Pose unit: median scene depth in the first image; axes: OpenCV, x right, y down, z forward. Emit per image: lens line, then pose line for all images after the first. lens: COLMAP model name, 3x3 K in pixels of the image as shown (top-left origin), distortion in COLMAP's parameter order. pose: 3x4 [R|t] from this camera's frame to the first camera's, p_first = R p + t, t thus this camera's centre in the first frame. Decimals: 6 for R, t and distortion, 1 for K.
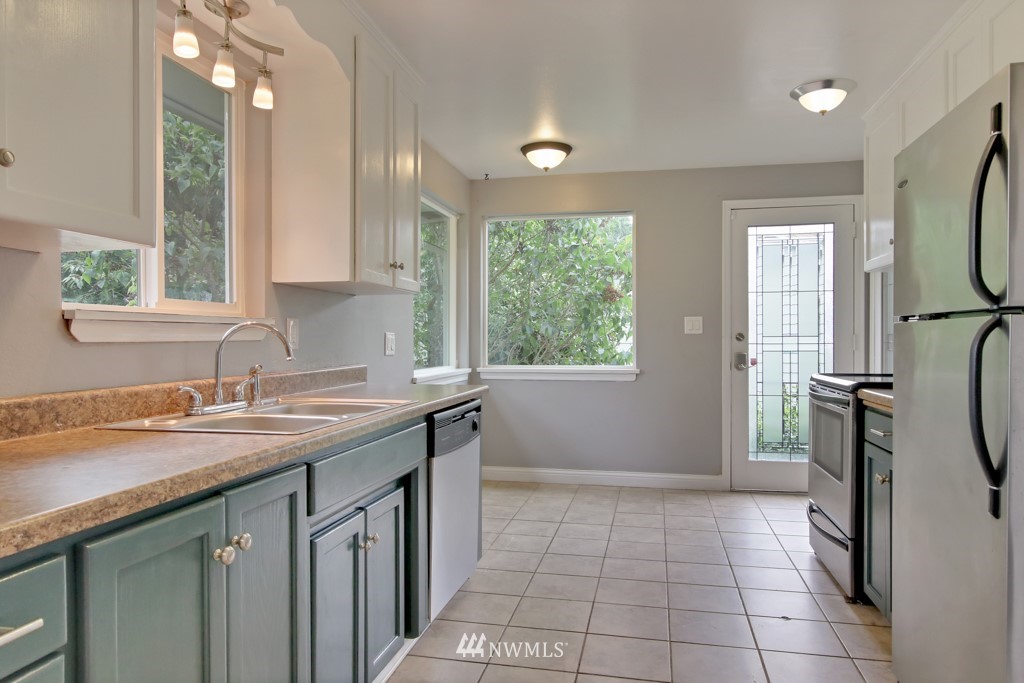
lens RADIAL K [[672.5, 0, 516.8], [0, 672.5, 340.0], [0, 0, 1]] dist [-0.005150, 0.001179]
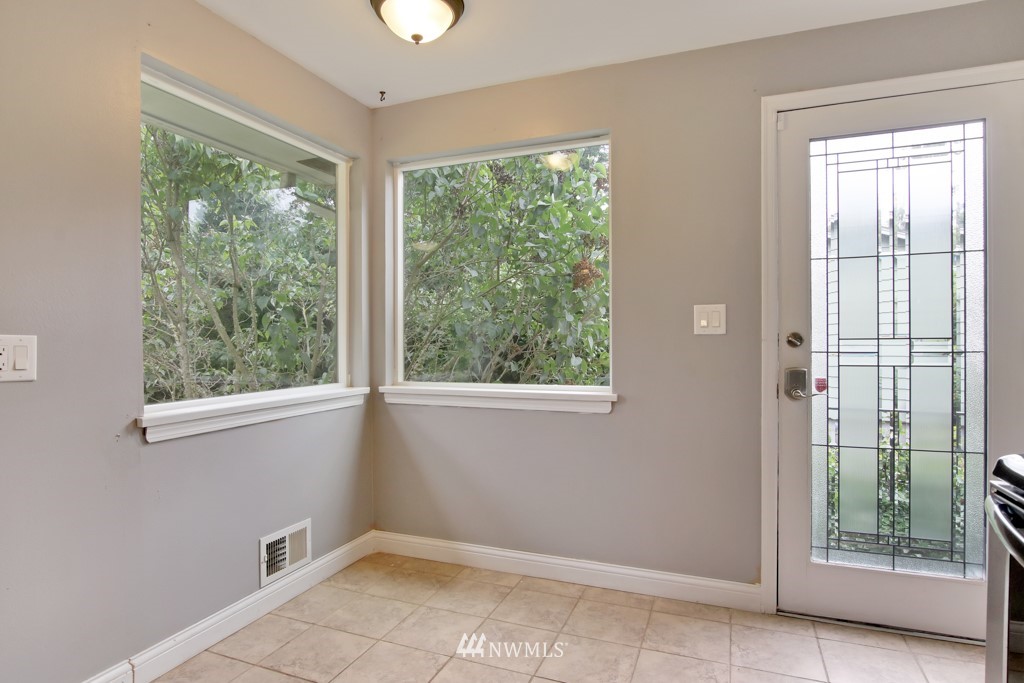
lens RADIAL K [[549.5, 0, 522.0], [0, 549.5, 340.8], [0, 0, 1]] dist [-0.019410, 0.000001]
pose [[0.985351, -0.002371, -0.170522, 0.185860], [0.003253, 0.999983, 0.004893, -0.006734], [0.170508, -0.005376, 0.985342, 0.513514]]
